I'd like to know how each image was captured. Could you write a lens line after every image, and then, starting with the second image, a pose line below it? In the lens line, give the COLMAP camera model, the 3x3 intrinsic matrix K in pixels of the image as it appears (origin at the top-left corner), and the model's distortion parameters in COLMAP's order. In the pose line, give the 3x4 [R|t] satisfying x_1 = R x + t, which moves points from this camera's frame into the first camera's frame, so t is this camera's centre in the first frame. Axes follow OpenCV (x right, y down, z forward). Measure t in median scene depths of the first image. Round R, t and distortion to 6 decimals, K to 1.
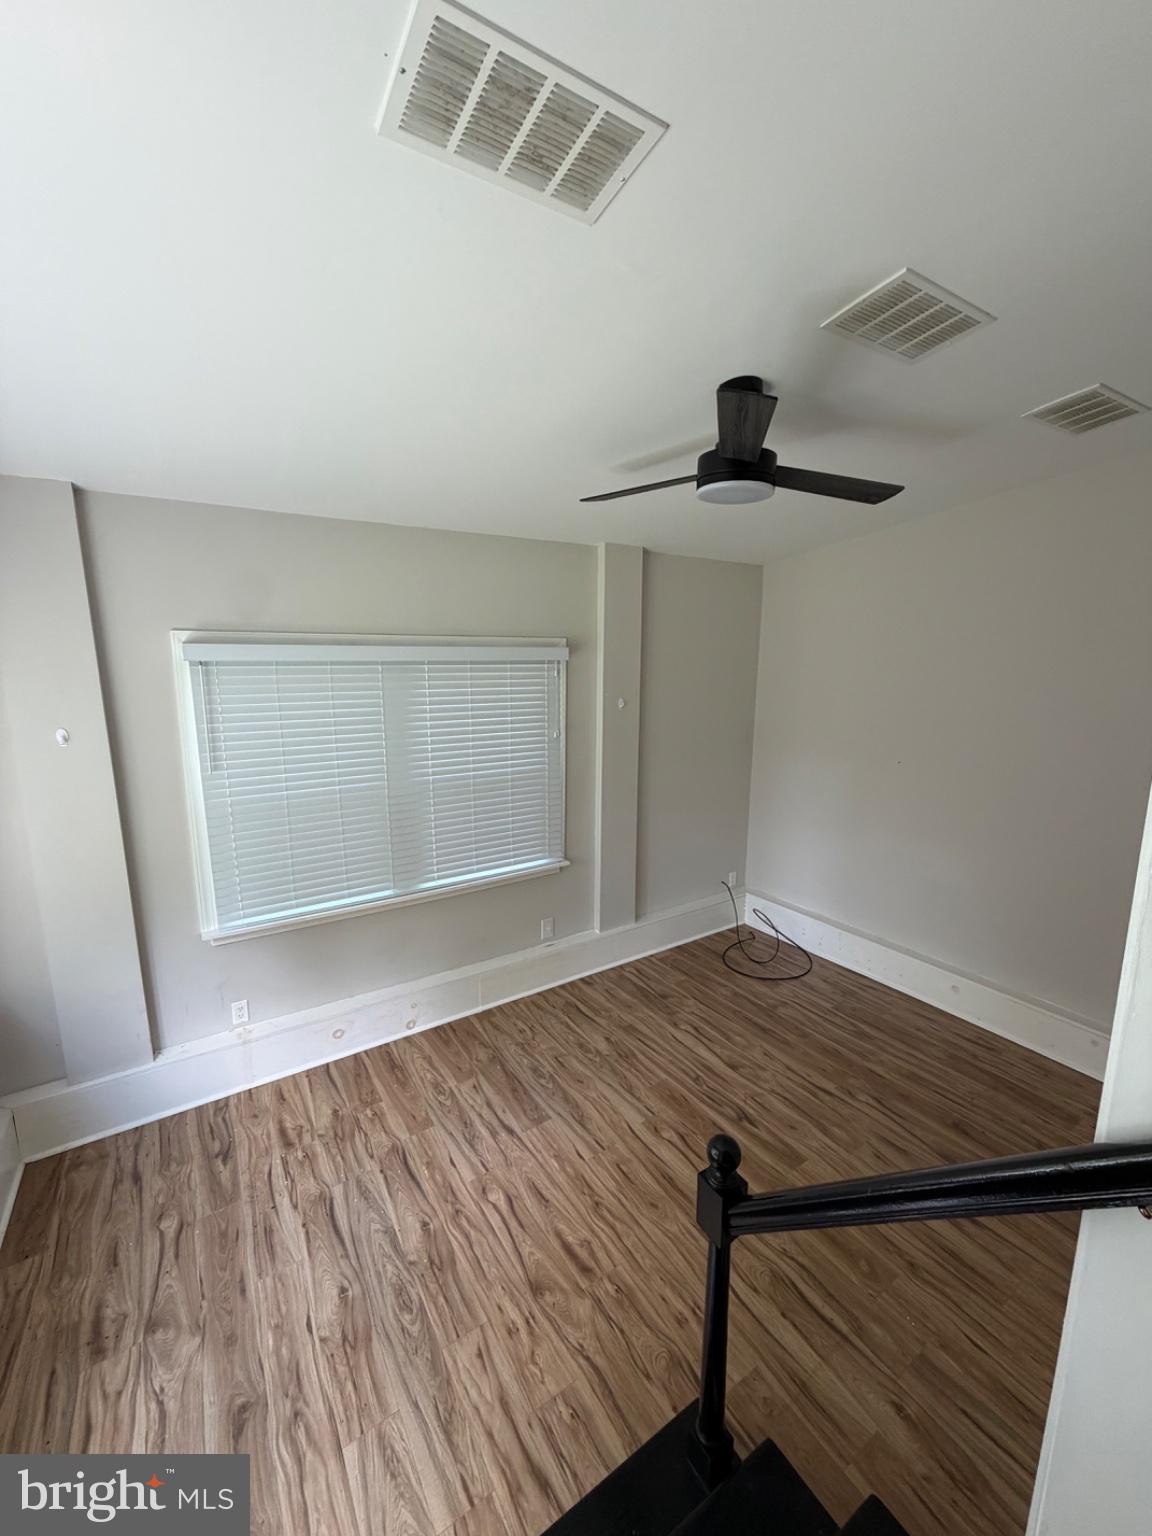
lens RADIAL K [[610.8, 0, 573.6], [0, 610.8, 761.4], [0, 0, 1]] dist [0.001393, -0.000074]
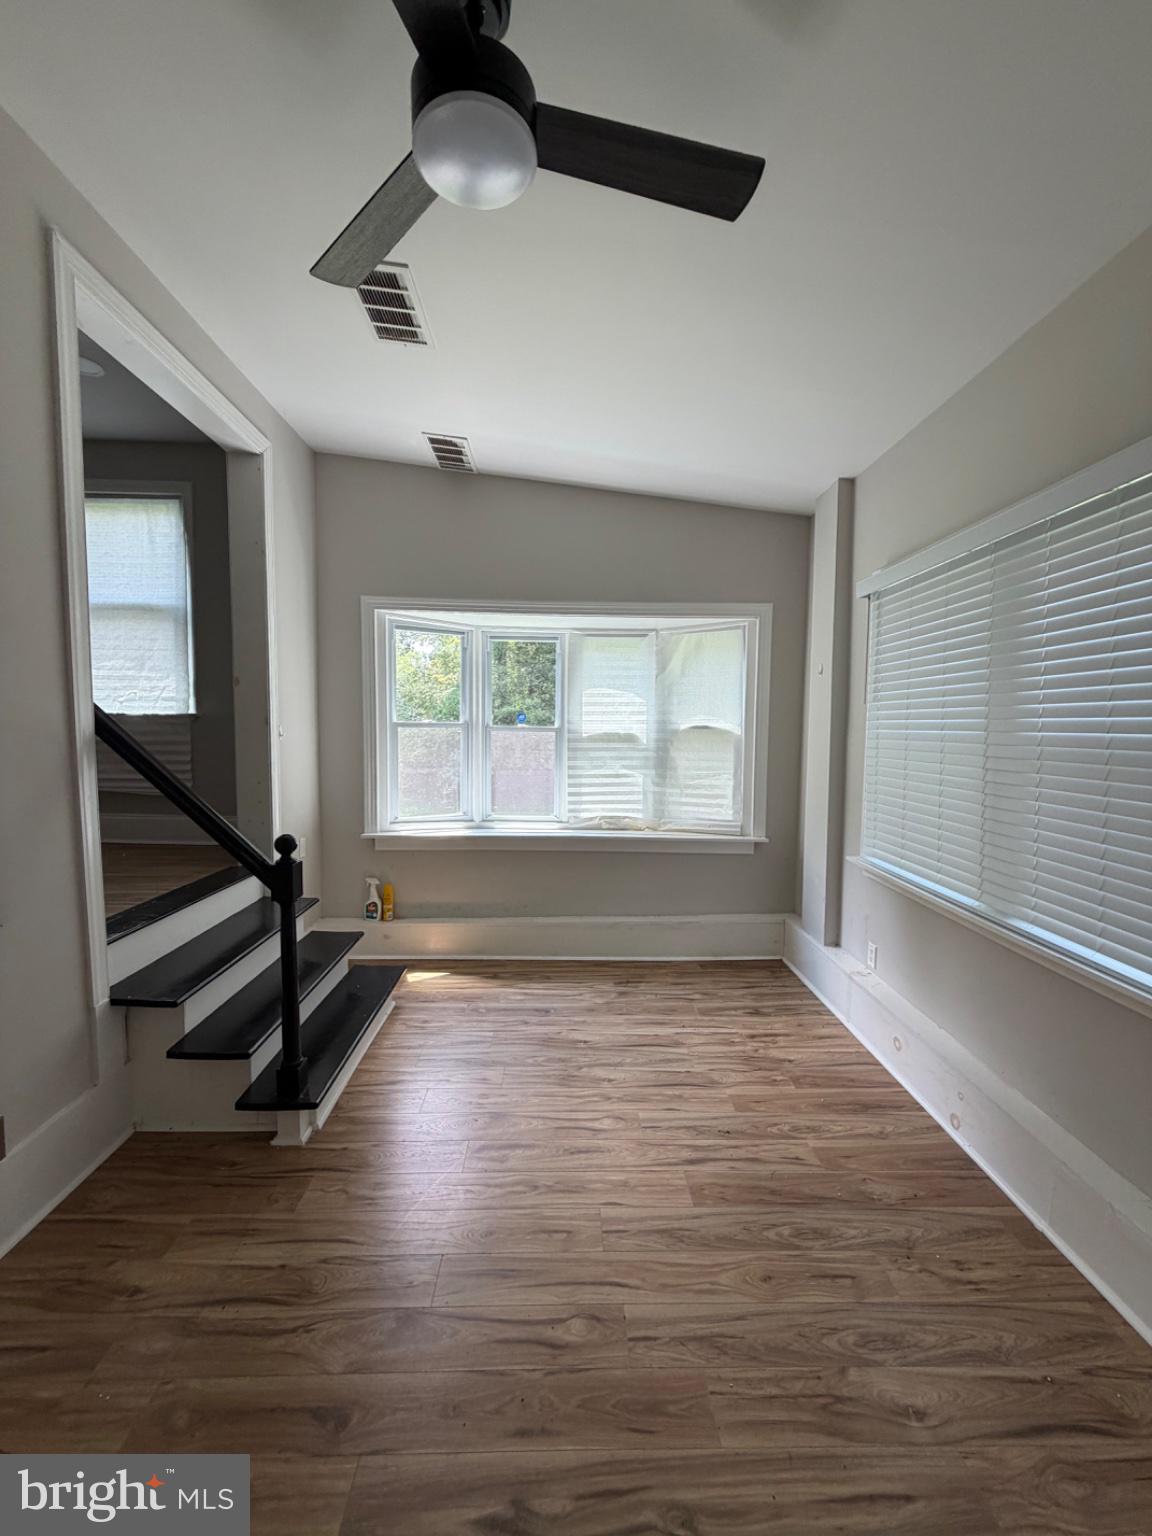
lens RADIAL K [[610.8, 0, 573.6], [0, 610.8, 761.4], [0, 0, 1]] dist [0.001393, -0.000074]
pose [[-0.512396, 0.050433, -0.857267, 0.588569], [-0.152328, 0.977105, 0.148531, 0.041215], [0.845131, 0.206692, -0.492983, 1.153135]]
